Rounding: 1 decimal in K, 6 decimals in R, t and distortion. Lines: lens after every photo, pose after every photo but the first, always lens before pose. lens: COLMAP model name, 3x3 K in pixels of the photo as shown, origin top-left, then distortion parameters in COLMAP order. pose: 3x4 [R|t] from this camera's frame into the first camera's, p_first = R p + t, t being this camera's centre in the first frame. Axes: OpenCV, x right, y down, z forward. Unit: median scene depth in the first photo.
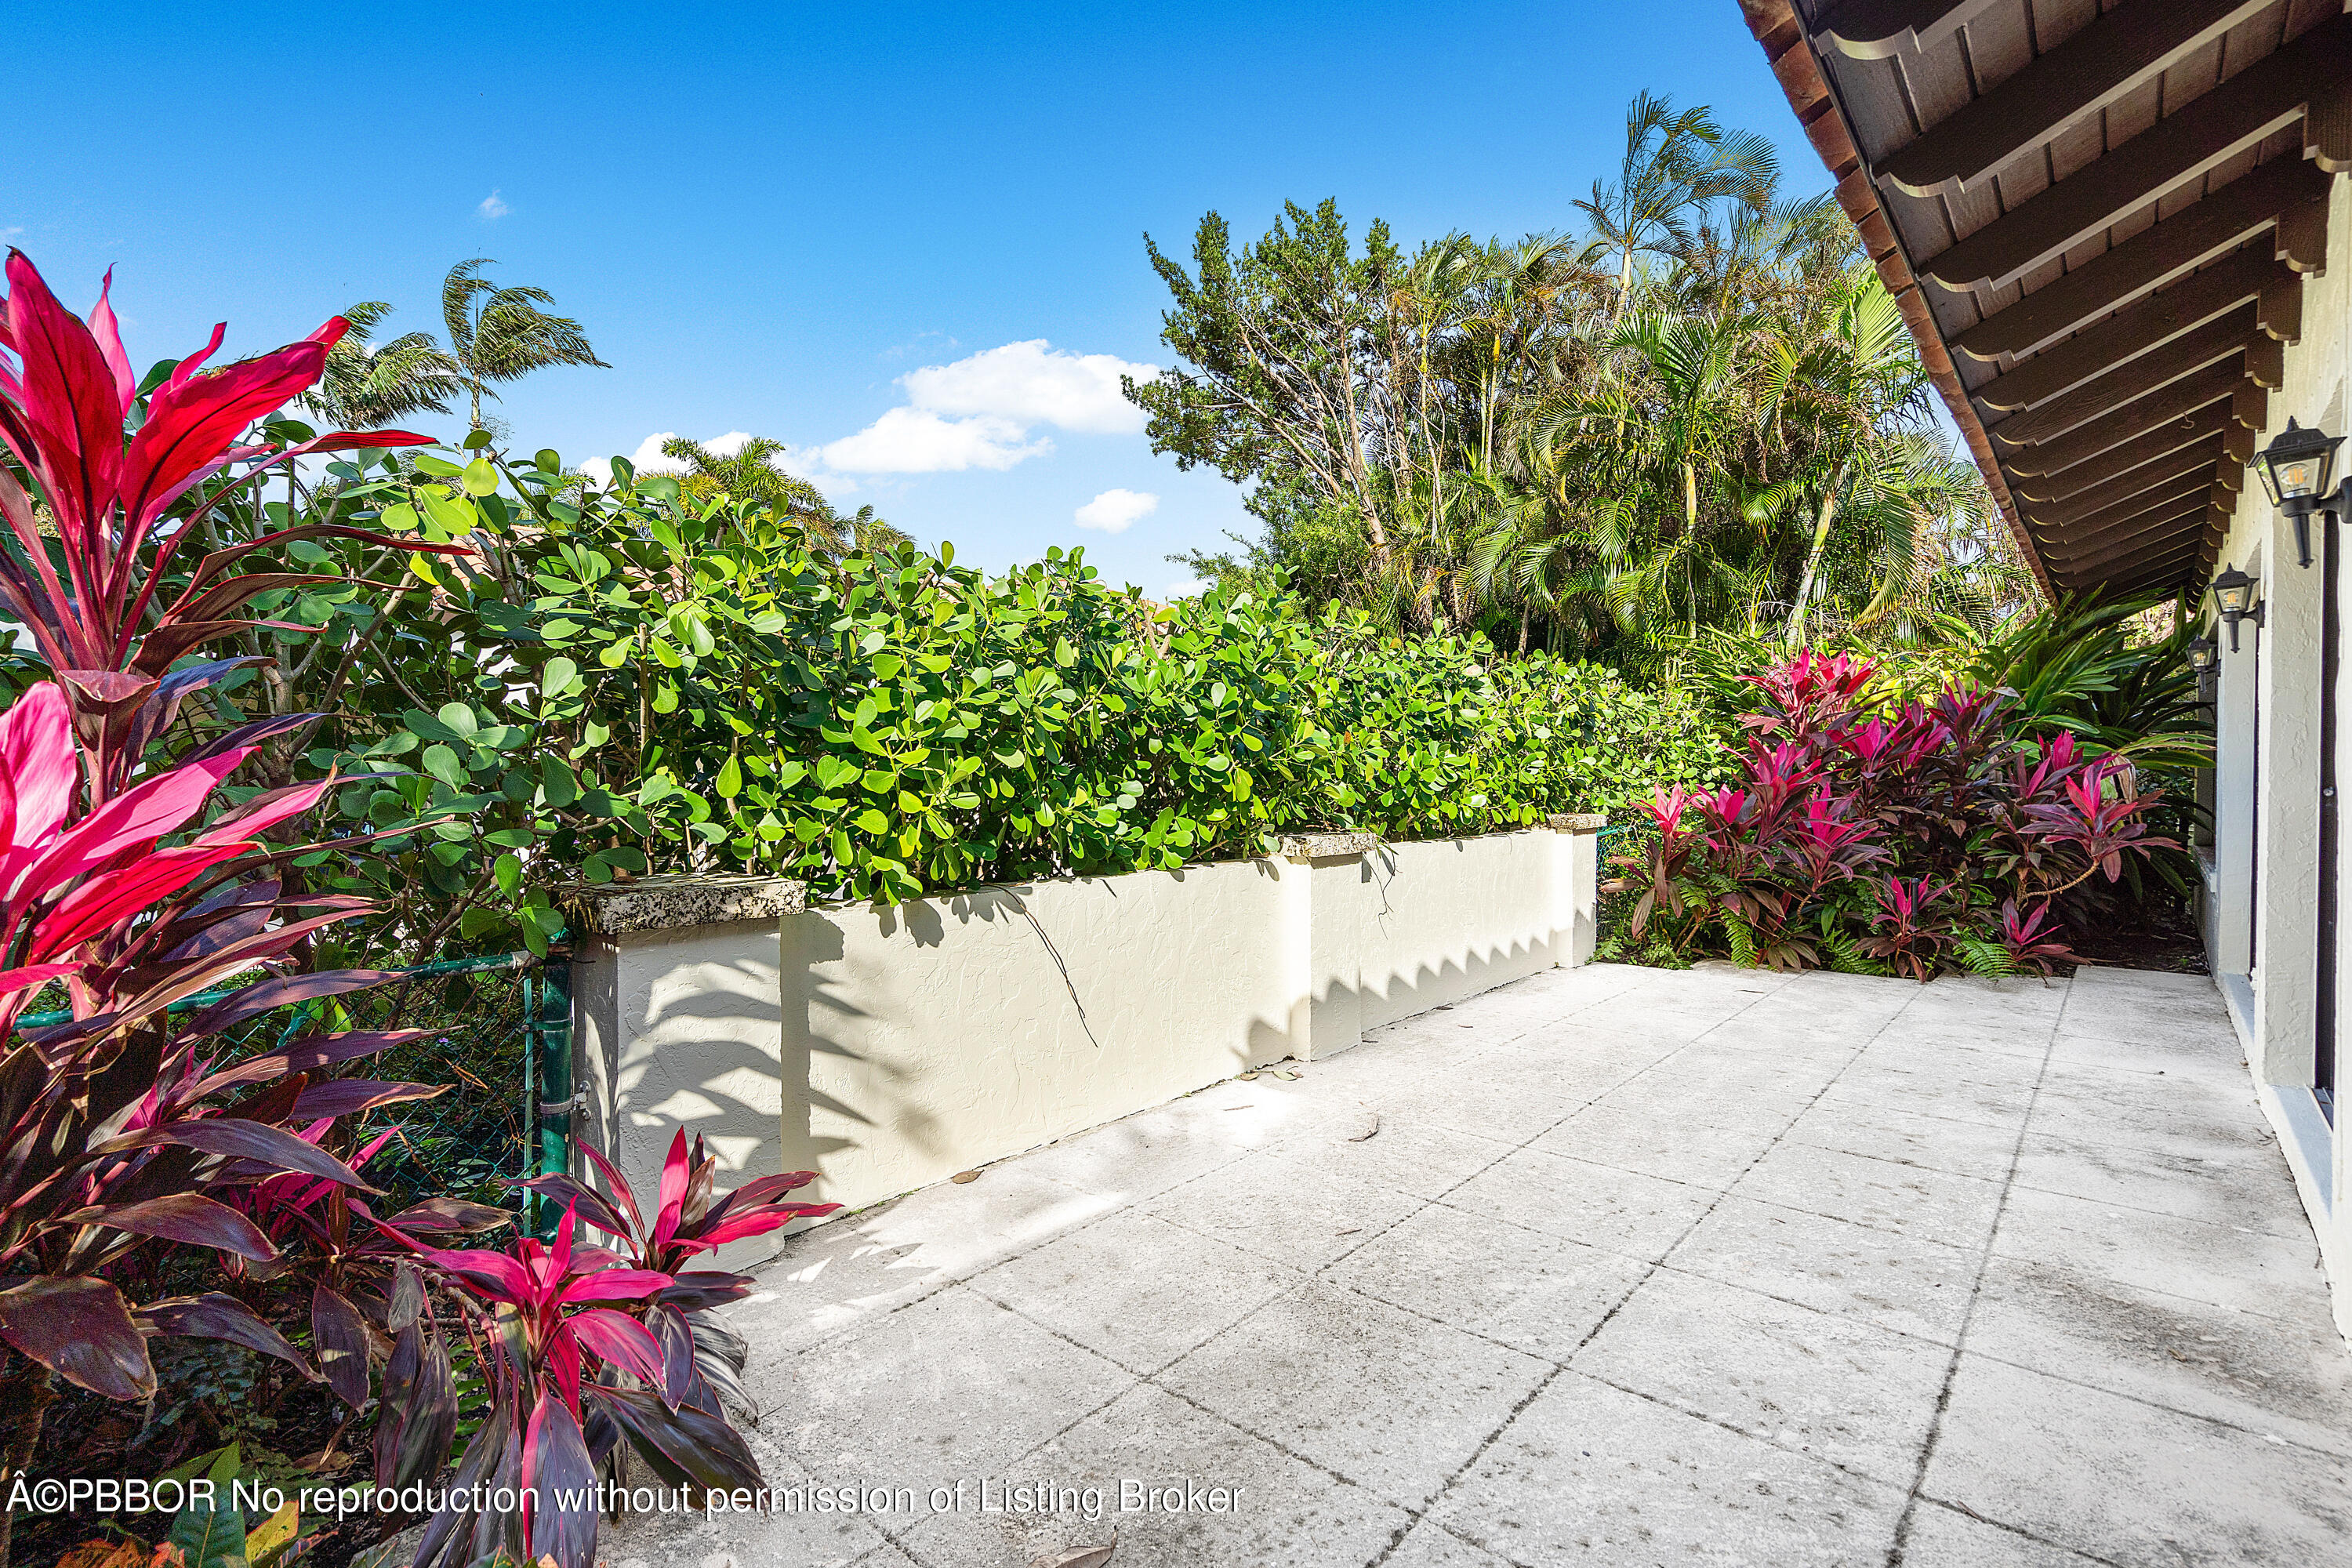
lens RADIAL K [[1092.7, 0, 1168.7], [0, 1092.7, 785.1], [0, 0, 1]] dist [0.003213, 0.000227]
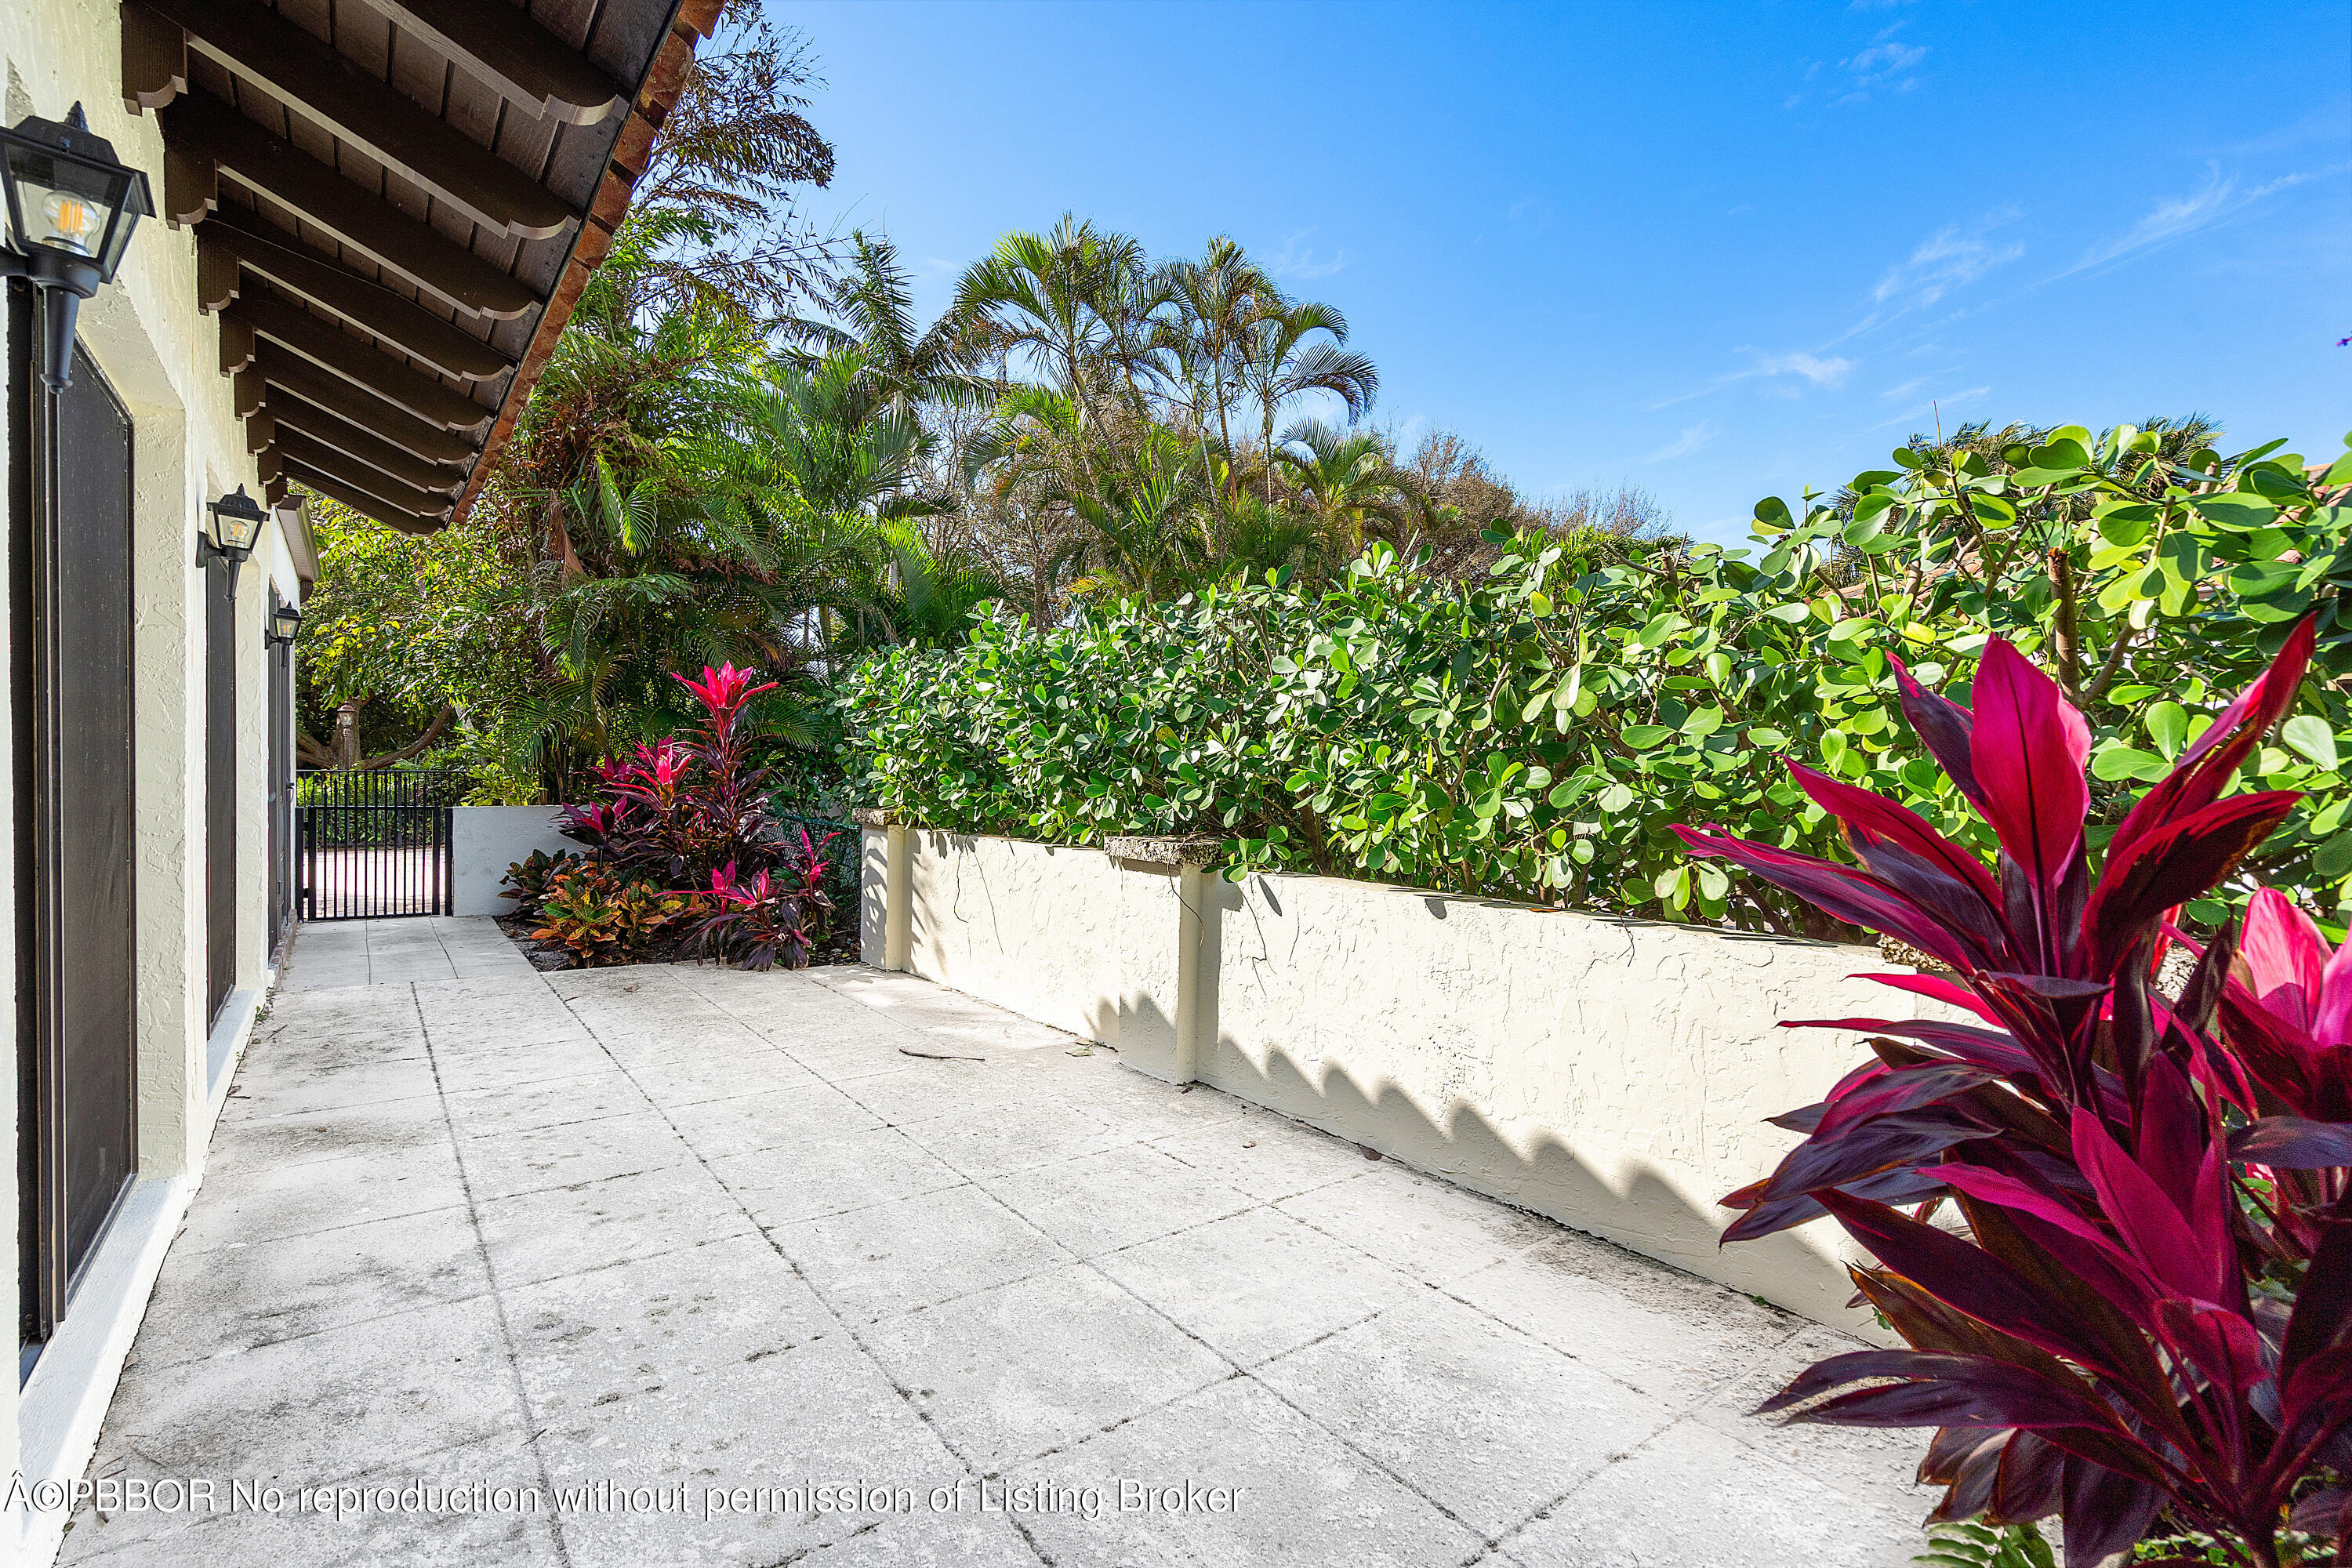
lens RADIAL K [[1092.7, 0, 1168.7], [0, 1092.7, 785.1], [0, 0, 1]] dist [0.003213, 0.000227]
pose [[-0.204478, 0.017215, -0.978720, 1.488950], [-0.027223, 0.999359, 0.023265, -0.033493], [0.978493, 0.031401, -0.203878, 1.688486]]
